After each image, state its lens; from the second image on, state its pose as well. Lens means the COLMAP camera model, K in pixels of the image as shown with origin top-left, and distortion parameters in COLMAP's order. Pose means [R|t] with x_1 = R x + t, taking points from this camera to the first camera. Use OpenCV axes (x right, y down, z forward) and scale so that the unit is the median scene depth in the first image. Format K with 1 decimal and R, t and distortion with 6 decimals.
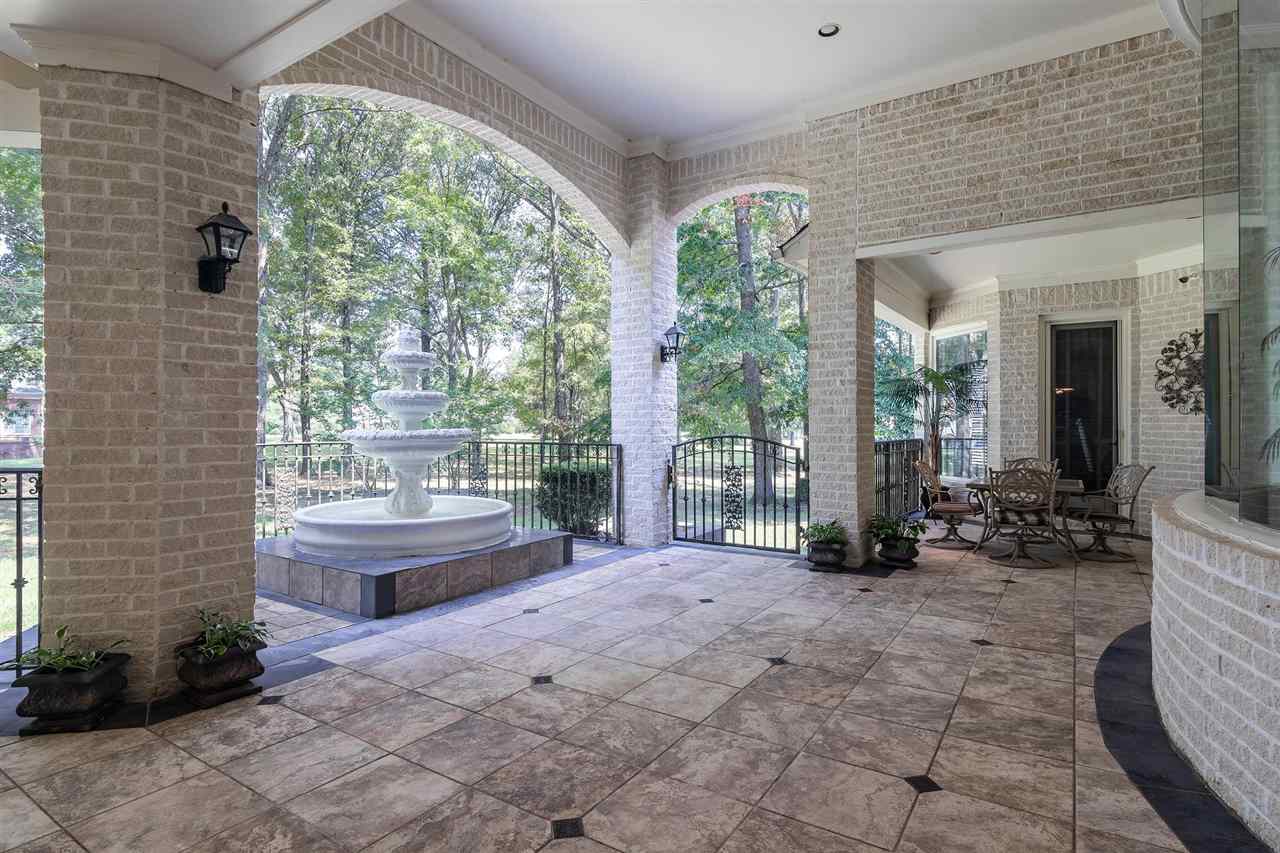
lens RADIAL K [[655.1, 0, 632.6], [0, 655.1, 424.3], [0, 0, 1]] dist [0.003193, -0.000563]
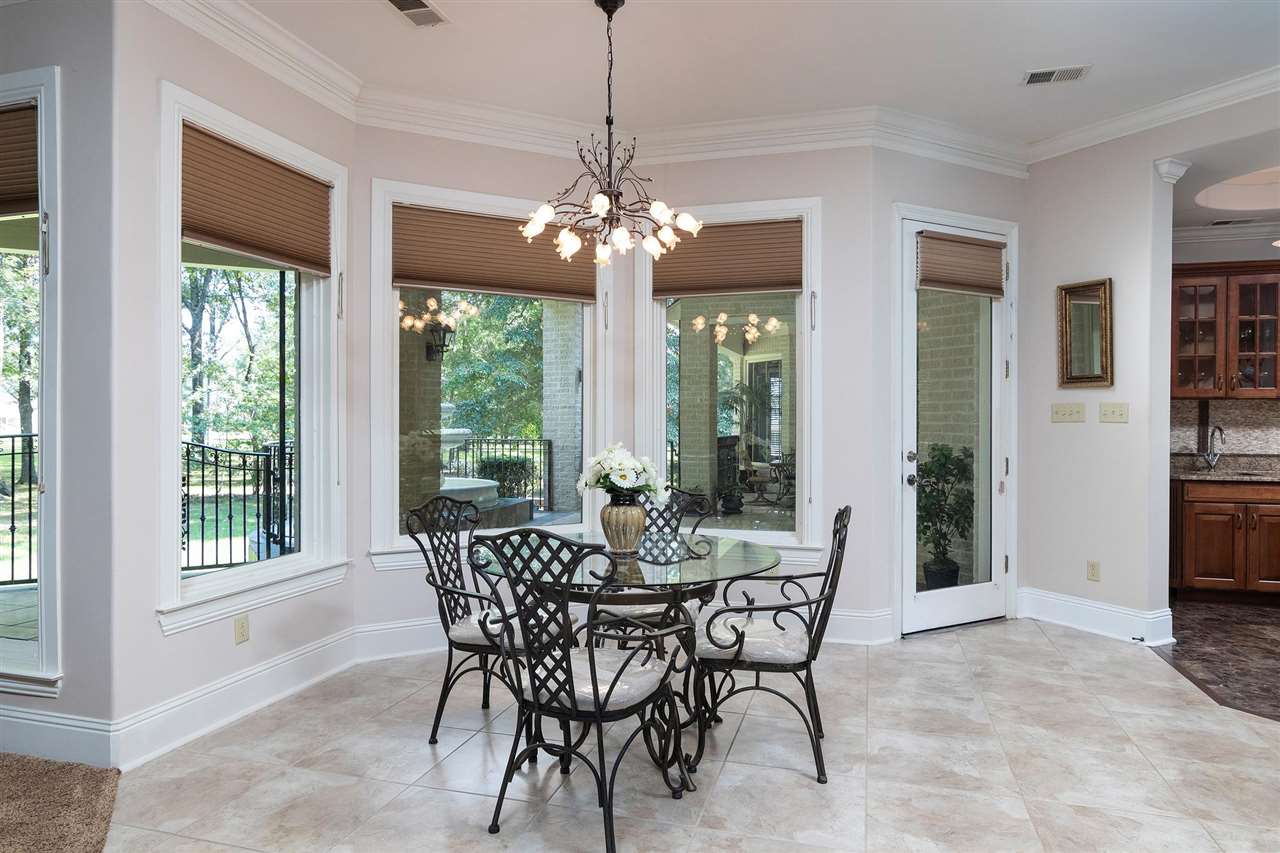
lens RADIAL K [[761.5, 0, 643.9], [0, 761.5, 425.7], [0, 0, 1]] dist [-0.001145, -0.000013]
pose [[0.950146, 0.000524, 0.311804, -0.340056], [-0.002370, 0.999982, 0.005542, -0.009441], [-0.311795, -0.006005, 0.950130, -0.628757]]
